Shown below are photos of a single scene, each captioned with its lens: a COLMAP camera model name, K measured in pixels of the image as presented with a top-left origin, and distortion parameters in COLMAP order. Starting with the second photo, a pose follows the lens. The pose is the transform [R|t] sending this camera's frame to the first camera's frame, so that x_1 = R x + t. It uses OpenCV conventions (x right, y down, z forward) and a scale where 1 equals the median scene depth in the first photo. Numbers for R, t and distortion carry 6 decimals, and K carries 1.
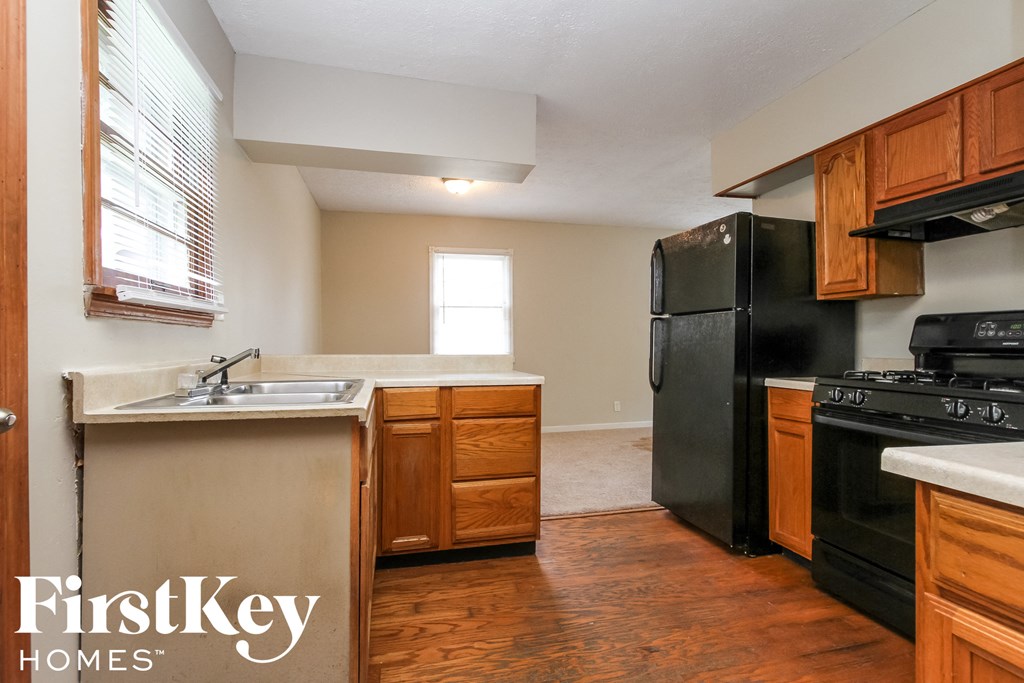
lens RADIAL K [[491.3, 0, 513.2], [0, 491.3, 340.7], [0, 0, 1]] dist [-0.002704, 0.000645]
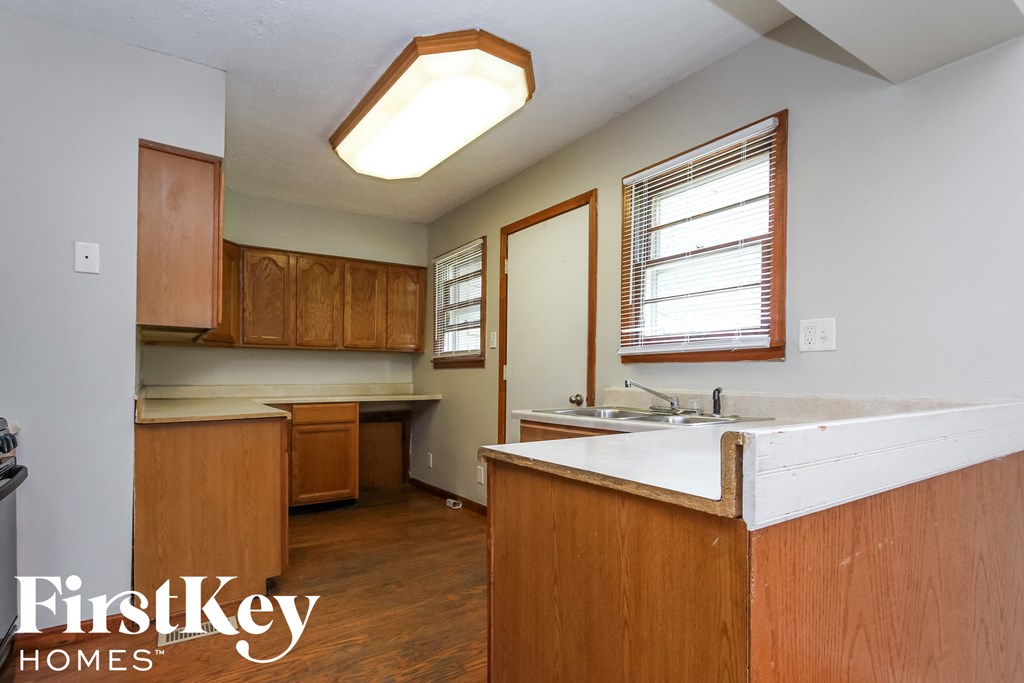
lens RADIAL K [[510.0, 0, 487.4], [0, 510.0, 378.7], [0, 0, 1]] dist [0.002392, 0.000143]
pose [[-0.945570, -0.003523, -0.325399, 0.306136], [-0.003862, 0.999992, 0.000395, 0.007361], [0.325395, 0.001630, -0.945577, 2.039597]]
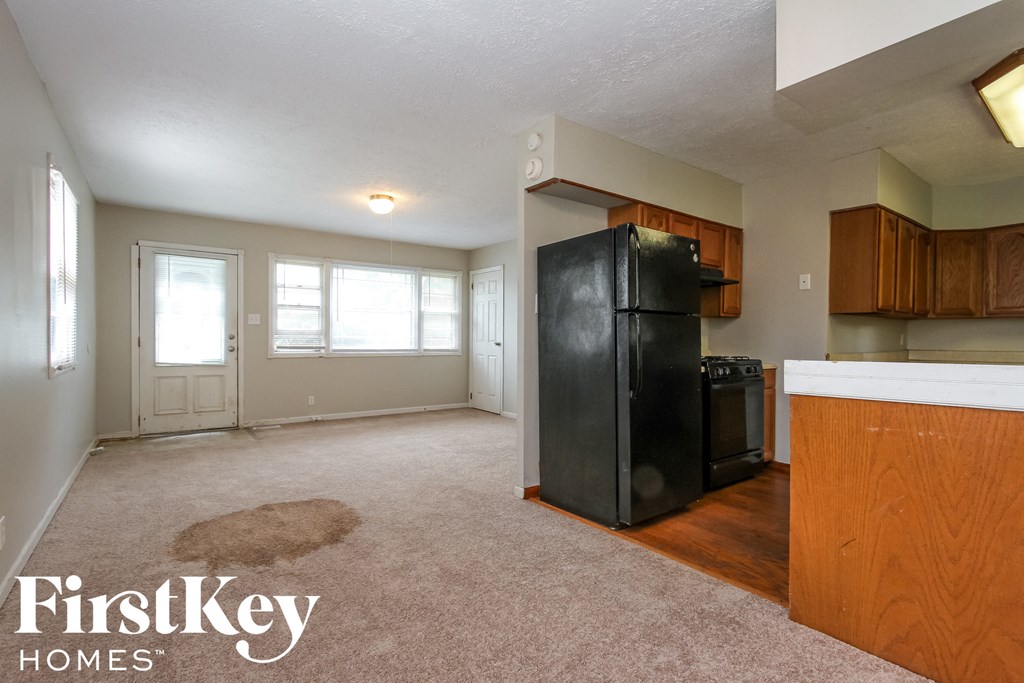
lens RADIAL K [[491.3, 0, 510.4], [0, 491.3, 347.6], [0, 0, 1]] dist [-0.002704, 0.000645]
pose [[-0.374383, -0.013527, 0.927175, -0.772684], [-0.006140, 0.999908, 0.012109, 0.011029], [-0.927254, -0.001159, -0.374432, 2.700605]]
